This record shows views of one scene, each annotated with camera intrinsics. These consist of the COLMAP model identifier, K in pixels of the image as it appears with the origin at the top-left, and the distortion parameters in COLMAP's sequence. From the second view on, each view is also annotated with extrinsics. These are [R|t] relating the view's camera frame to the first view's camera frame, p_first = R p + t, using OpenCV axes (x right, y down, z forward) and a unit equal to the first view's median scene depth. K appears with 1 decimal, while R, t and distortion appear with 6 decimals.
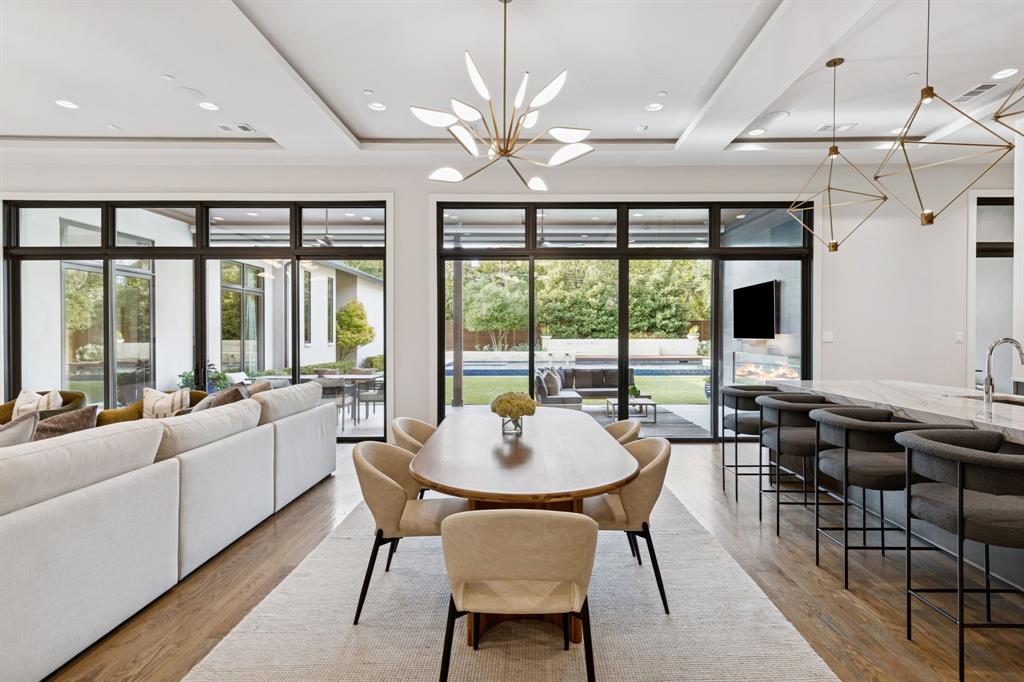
lens RADIAL K [[470.1, 0, 515.8], [0, 470.1, 336.8], [0, 0, 1]] dist [-0.000547, 0.000402]
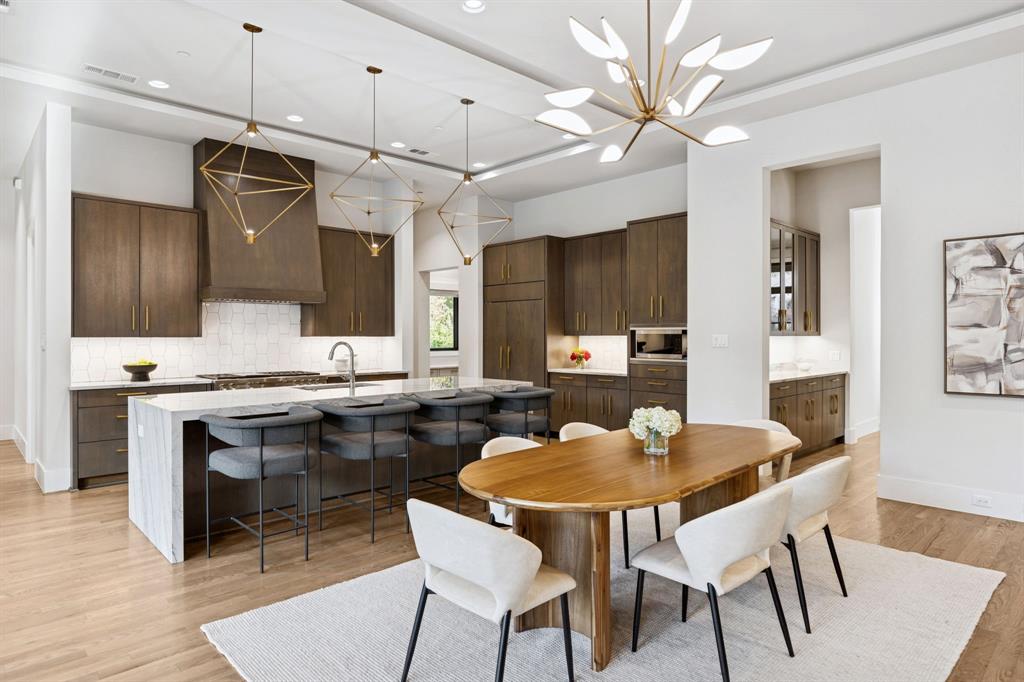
lens RADIAL K [[626.1, 0, 512.0], [0, 626.1, 341.0], [0, 0, 1]] dist [-0.002615, -0.000520]
pose [[-0.711143, -0.008117, 0.703000, -0.375904], [0.004098, 0.999868, 0.015691, -0.012875], [-0.703035, 0.014039, -0.711017, 1.332311]]
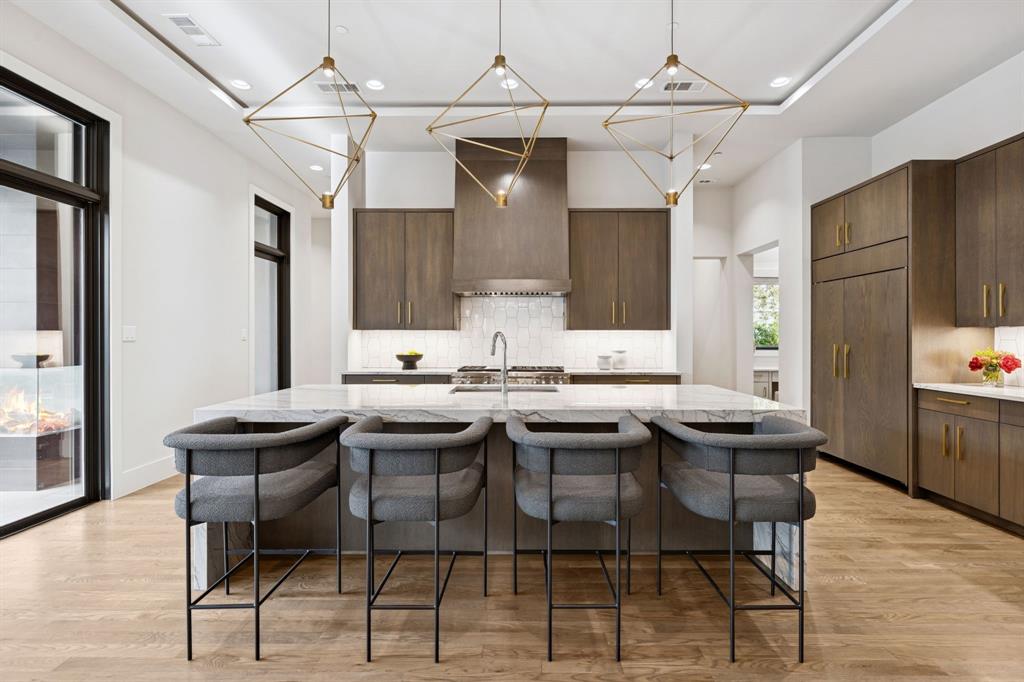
lens RADIAL K [[470.1, 0, 515.8], [0, 470.1, 336.8], [0, 0, 1]] dist [-0.000547, 0.000402]
pose [[-0.012981, -0.001277, 0.999915, -0.028864], [0.003807, 0.999992, 0.001327, 0.010484], [-0.999908, 0.003824, -0.012976, 0.749070]]
